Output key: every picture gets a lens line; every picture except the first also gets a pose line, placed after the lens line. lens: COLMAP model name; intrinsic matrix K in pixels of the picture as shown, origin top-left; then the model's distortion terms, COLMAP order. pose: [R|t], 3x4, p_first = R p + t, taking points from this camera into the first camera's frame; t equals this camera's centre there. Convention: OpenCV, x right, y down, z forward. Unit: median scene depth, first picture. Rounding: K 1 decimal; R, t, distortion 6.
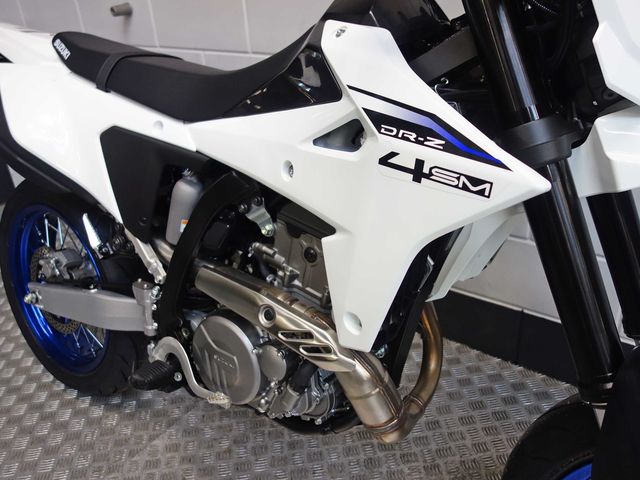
lens RADIAL K [[574.7, 0, 320.0], [0, 574.7, 240.0], [0, 0, 1]] dist [0.009673, 0.002193]
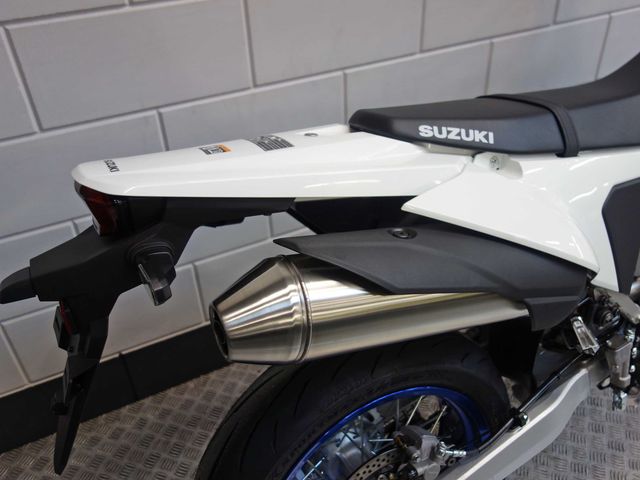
lens RADIAL K [[574.7, 0, 320.0], [0, 574.7, 240.0], [0, 0, 1]] dist [0.009673, 0.002193]
pose [[0.425274, -0.472967, 0.771651, -1.318348], [0.424327, 0.857275, 0.291592, -0.602966], [-0.799430, 0.203426, 0.565269, 0.999626]]
